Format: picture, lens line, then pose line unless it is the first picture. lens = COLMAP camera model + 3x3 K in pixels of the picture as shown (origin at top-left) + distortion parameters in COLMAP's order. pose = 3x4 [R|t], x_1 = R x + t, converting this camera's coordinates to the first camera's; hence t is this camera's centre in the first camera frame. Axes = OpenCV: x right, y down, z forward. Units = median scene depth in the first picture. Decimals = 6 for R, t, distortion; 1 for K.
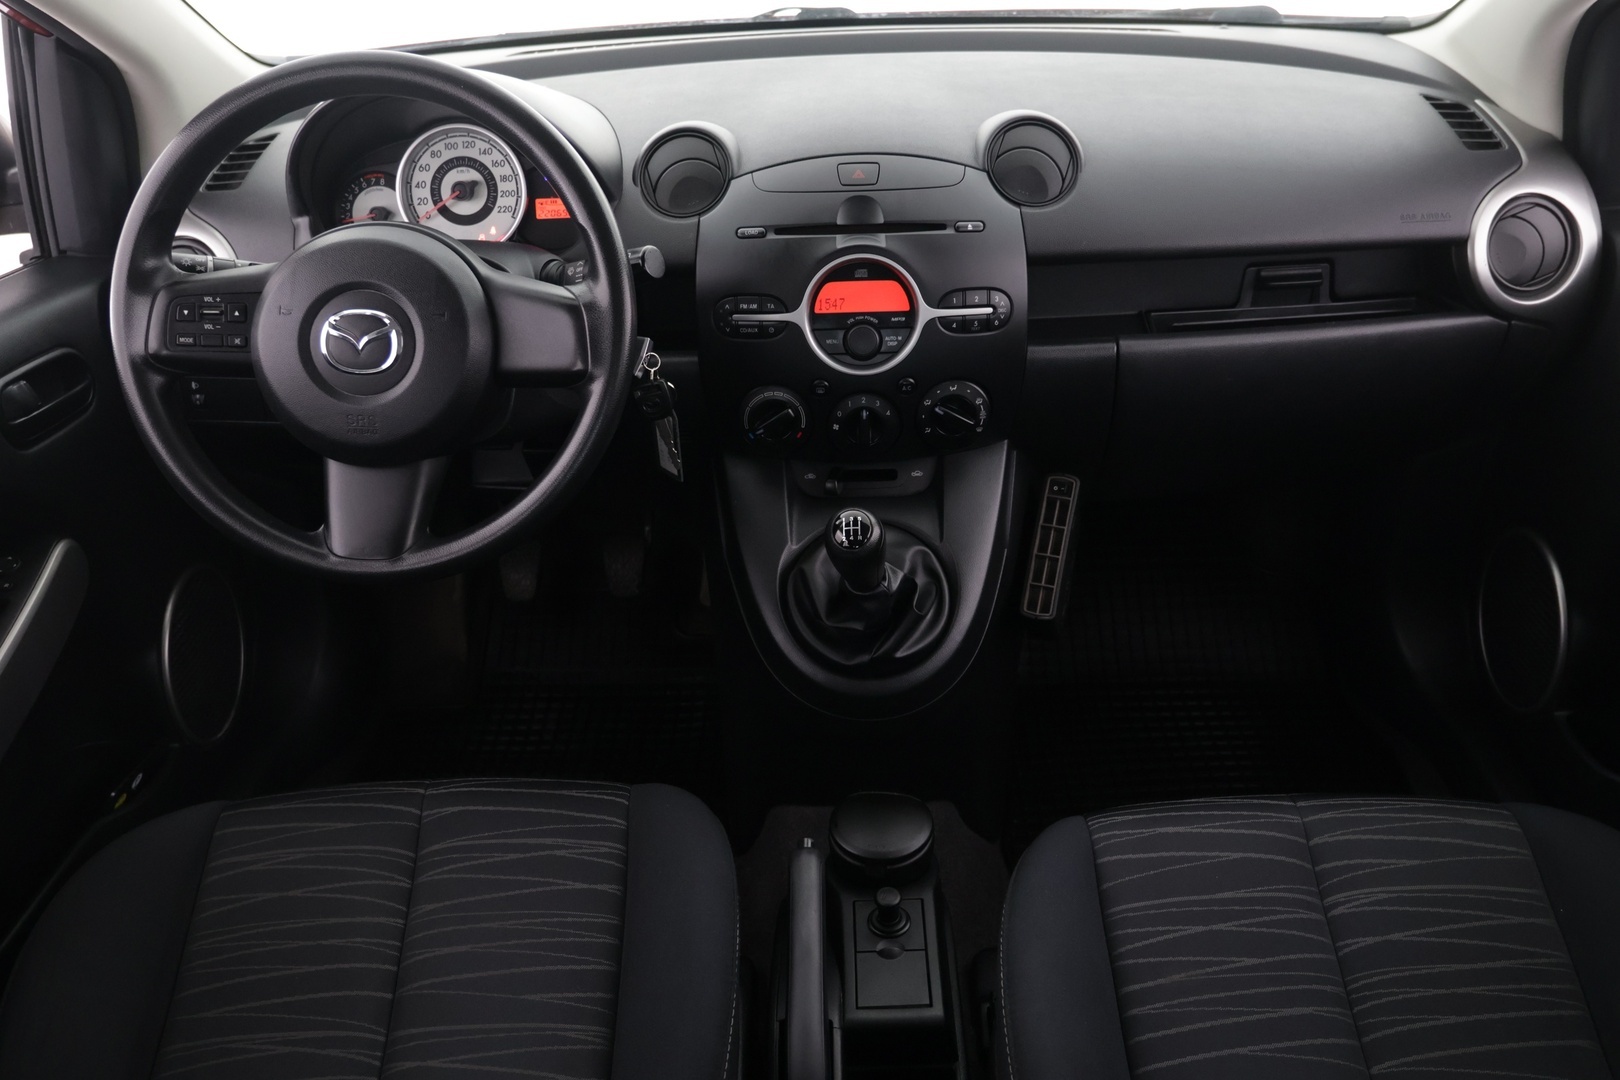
lens RADIAL K [[1363.2, 0, 811.5], [0, 1363.2, 529.9], [0, 0, 1]] dist [-0.046914, 0.049889]
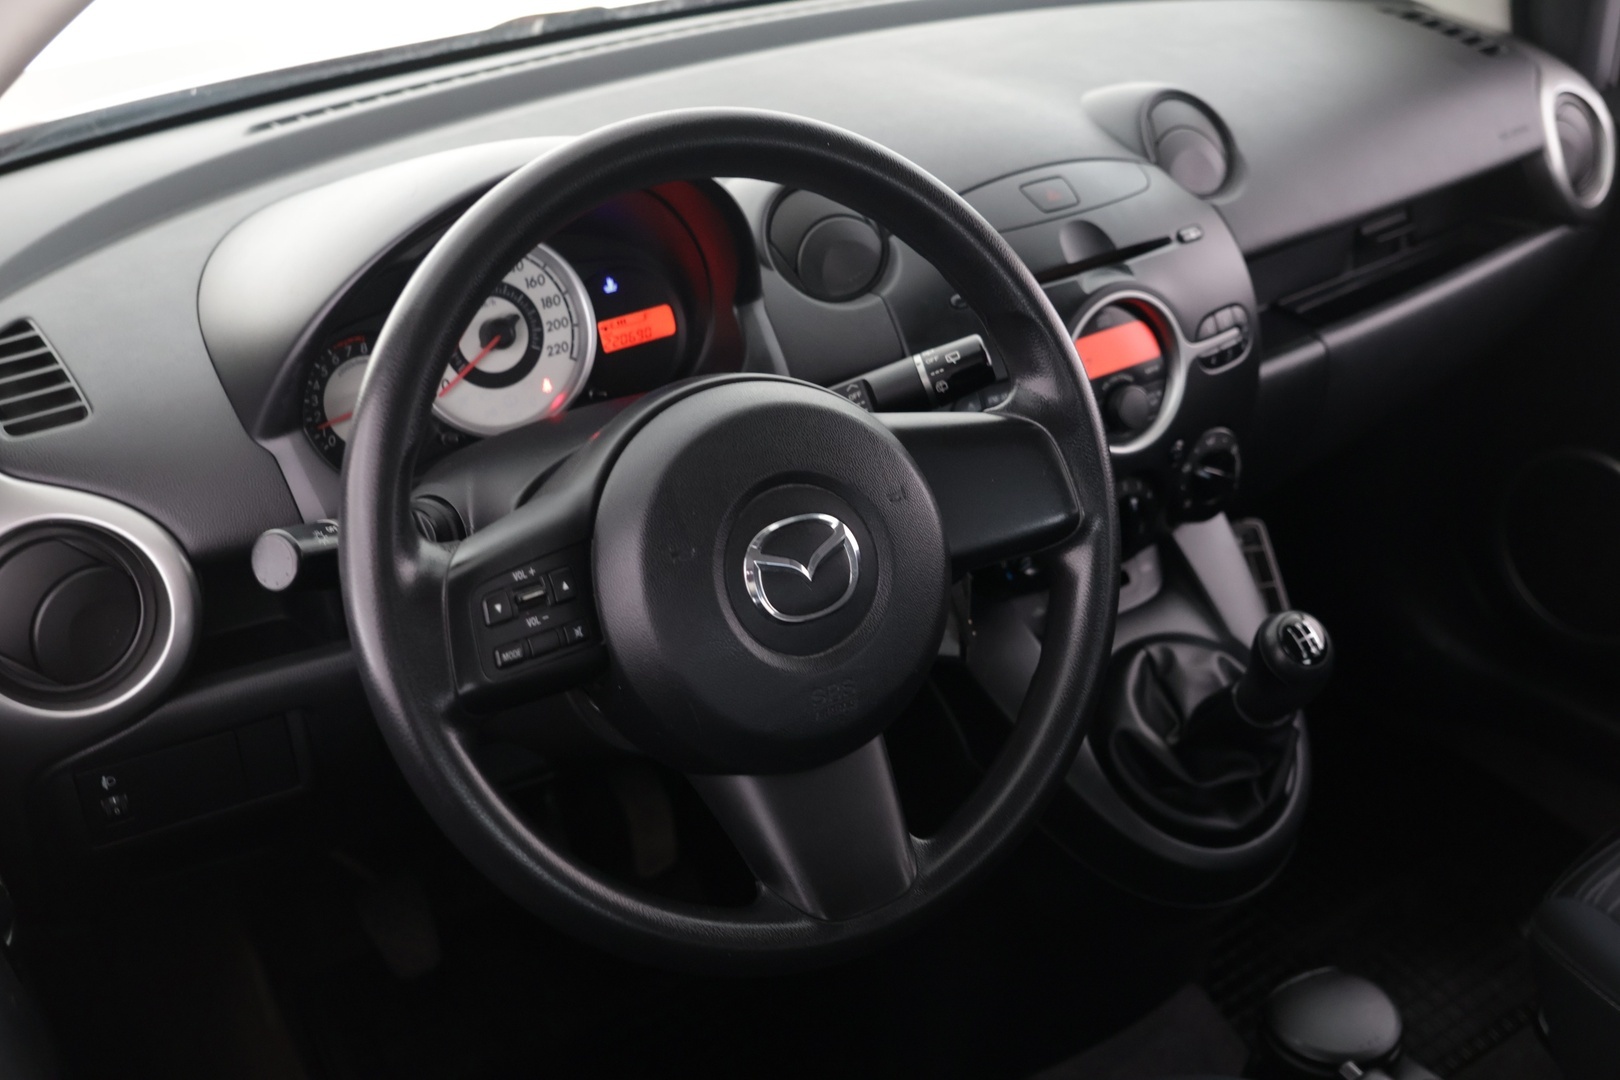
lens RADIAL K [[1764.2, 0, 818.7], [0, 1764.2, 531.2], [0, 0, 1]] dist [0.001425, 0.000000]
pose [[0.820142, -0.266889, 0.506099, -0.595870], [0.305284, 0.952232, 0.007438, -0.130255], [-0.483909, 0.148403, 0.862443, 0.253445]]
